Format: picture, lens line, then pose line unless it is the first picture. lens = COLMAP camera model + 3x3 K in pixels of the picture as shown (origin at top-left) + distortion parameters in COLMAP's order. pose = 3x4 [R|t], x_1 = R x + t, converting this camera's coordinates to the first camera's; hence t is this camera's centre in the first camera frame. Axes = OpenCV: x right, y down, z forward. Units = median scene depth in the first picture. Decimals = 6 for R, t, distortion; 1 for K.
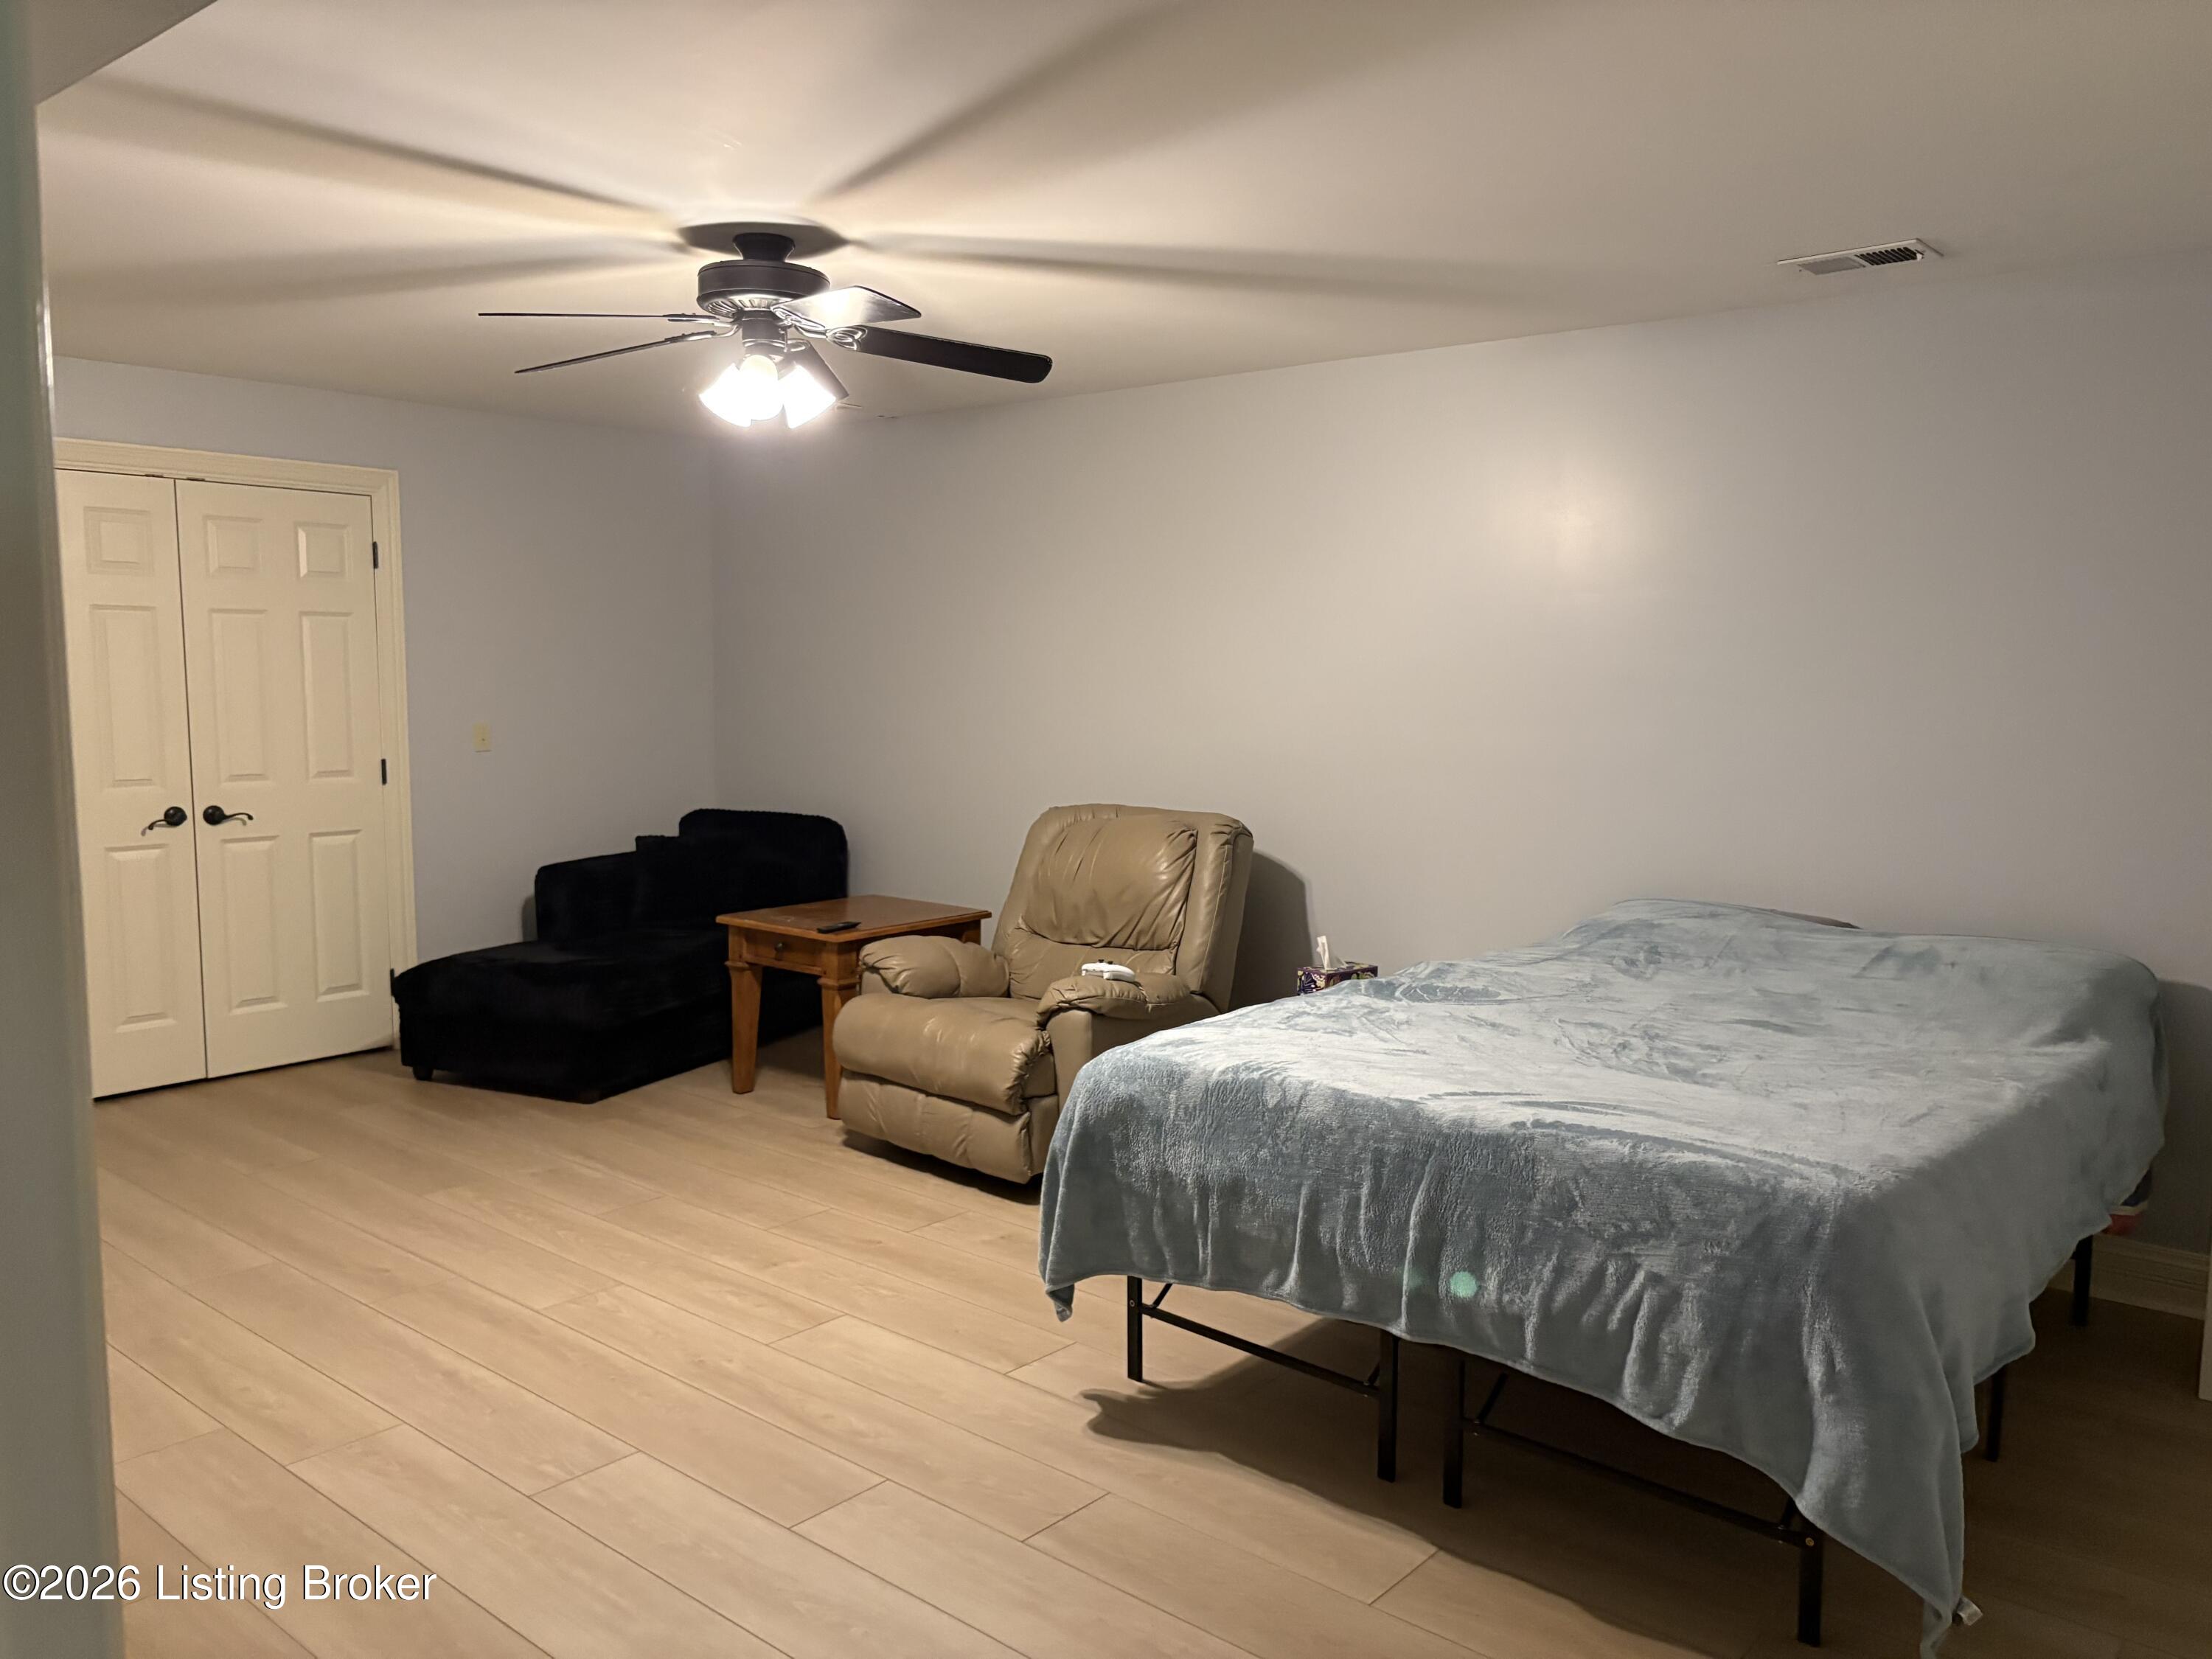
lens RADIAL K [[1666.5, 0, 1106.0], [0, 1666.5, 829.5], [0, 0, 1]] dist [0.006288, 0.005806]
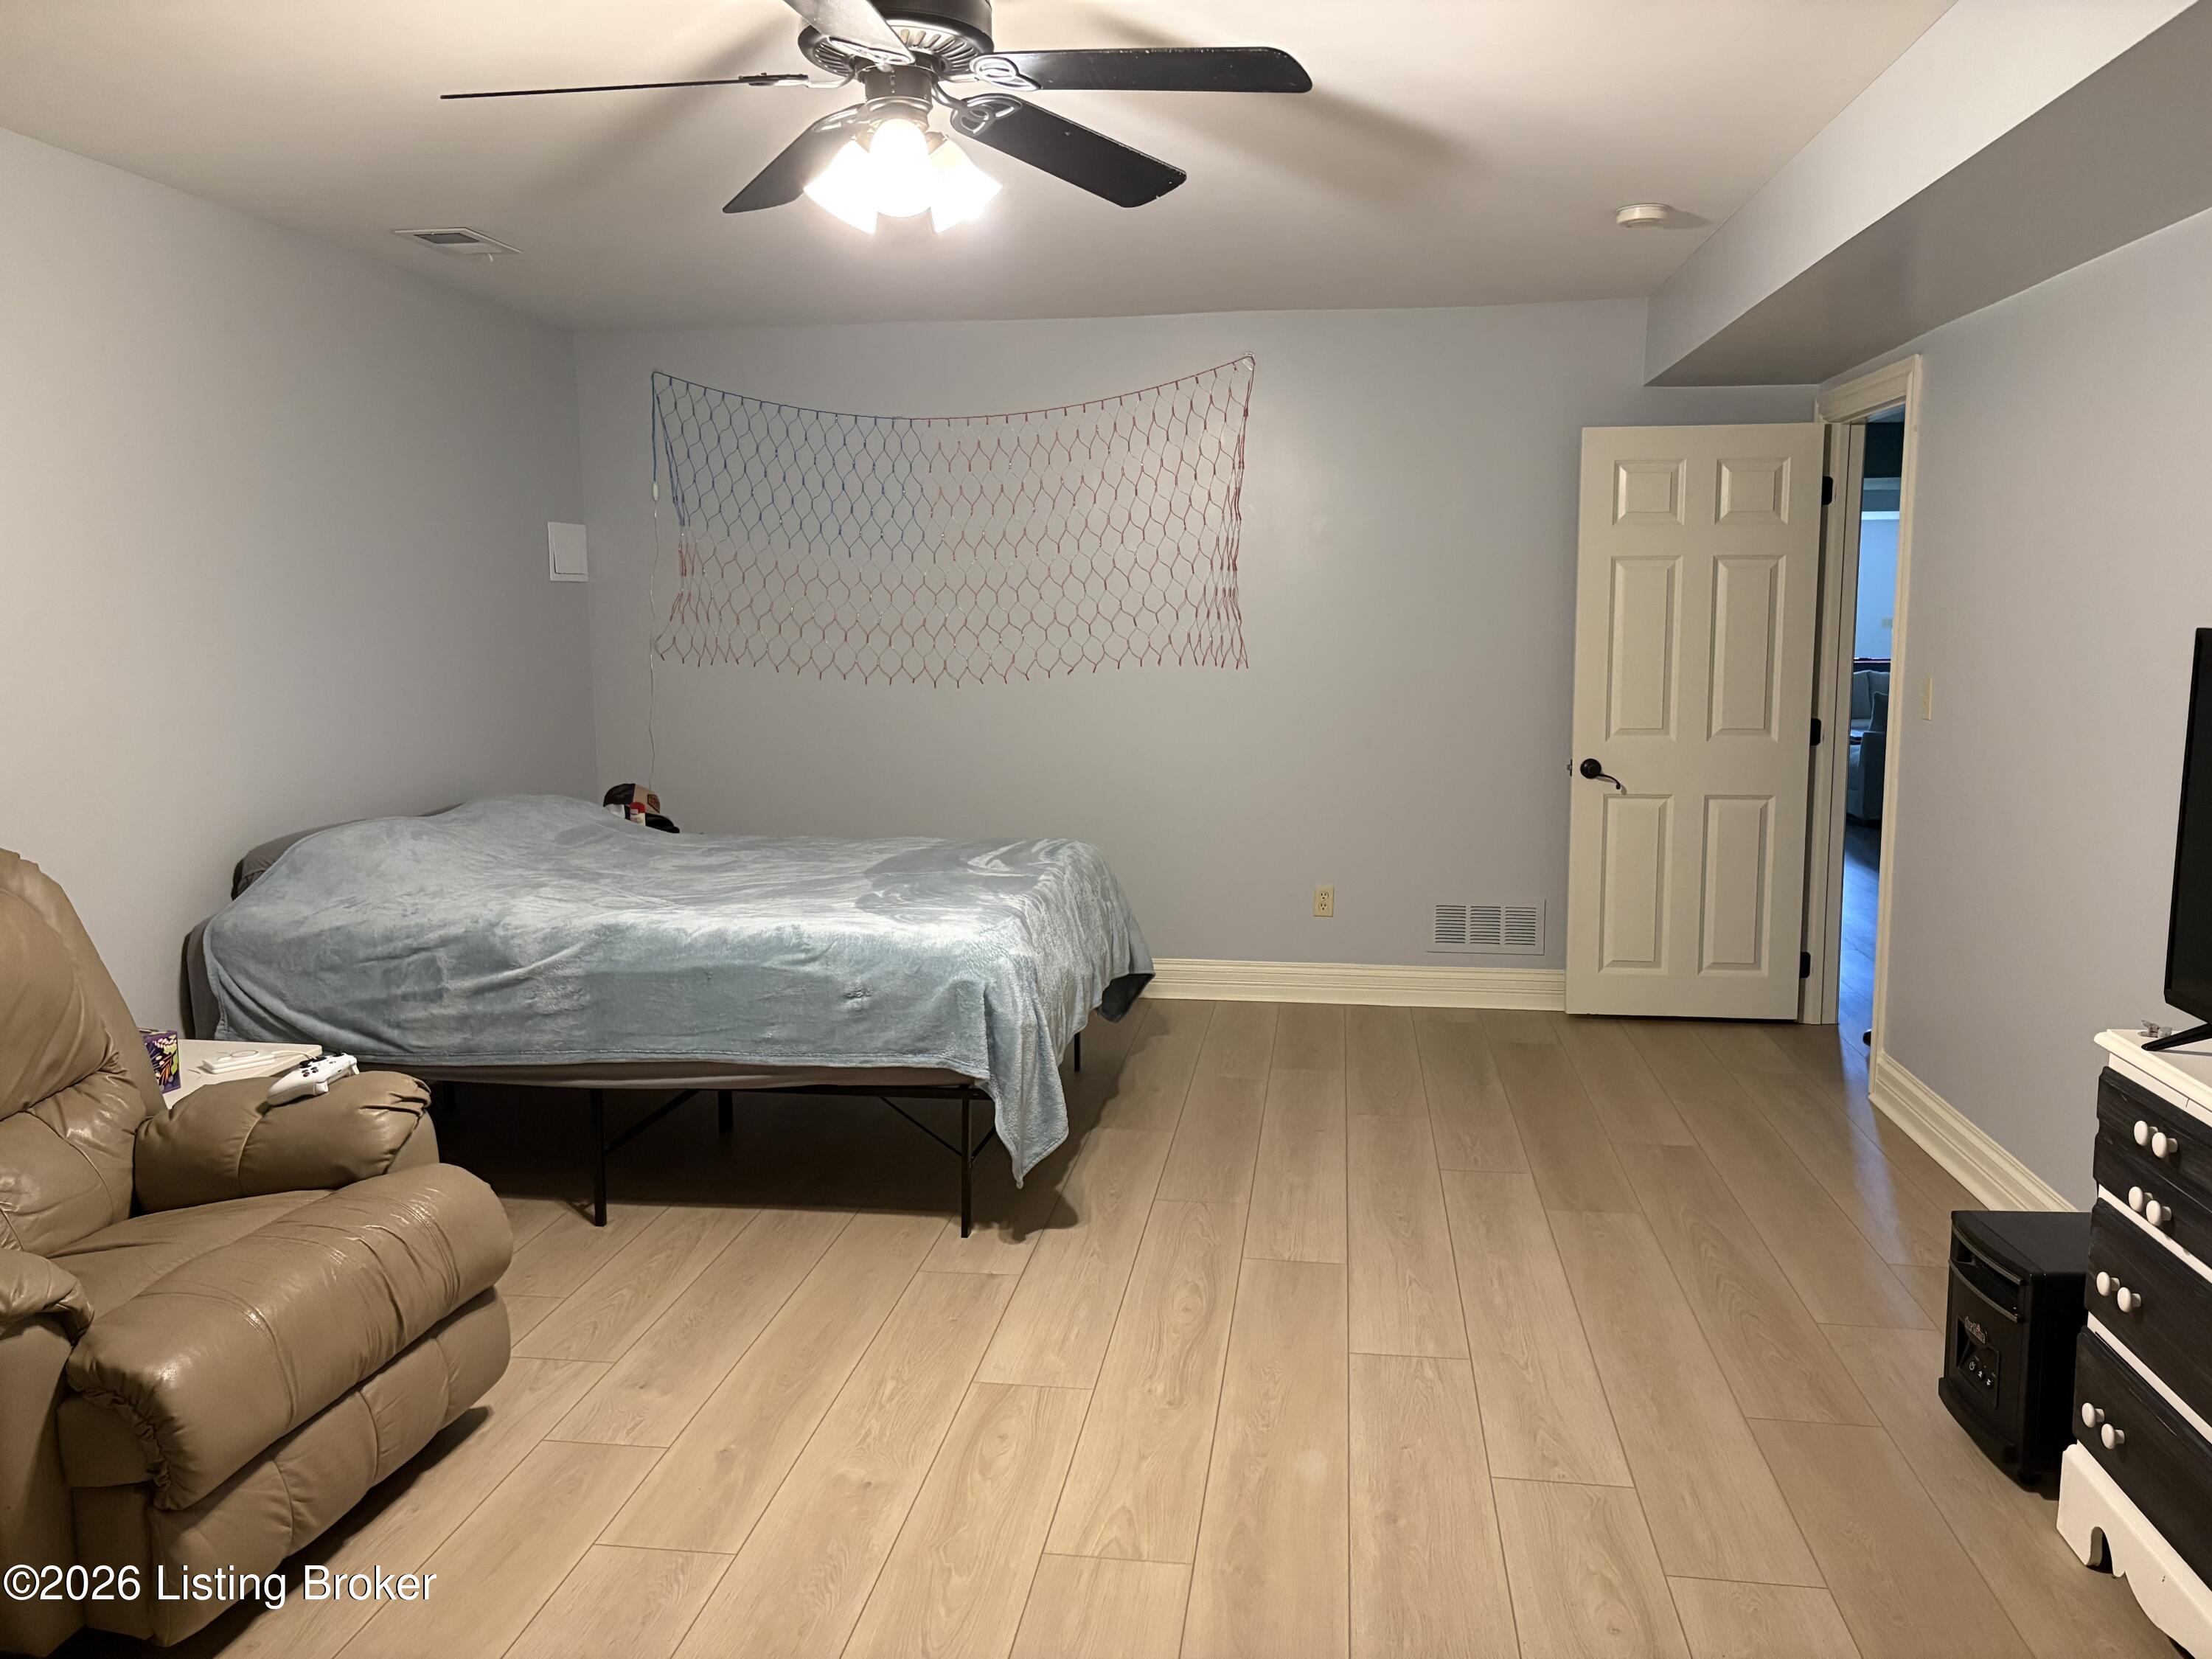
lens RADIAL K [[1666.5, 0, 1106.0], [0, 1666.5, 829.5], [0, 0, 1]] dist [0.006288, 0.005806]
pose [[-0.536311, -0.123465, 0.834941, -0.822934], [0.081182, 0.977110, 0.196634, -0.126954], [-0.840107, 0.173239, -0.514012, 1.291571]]
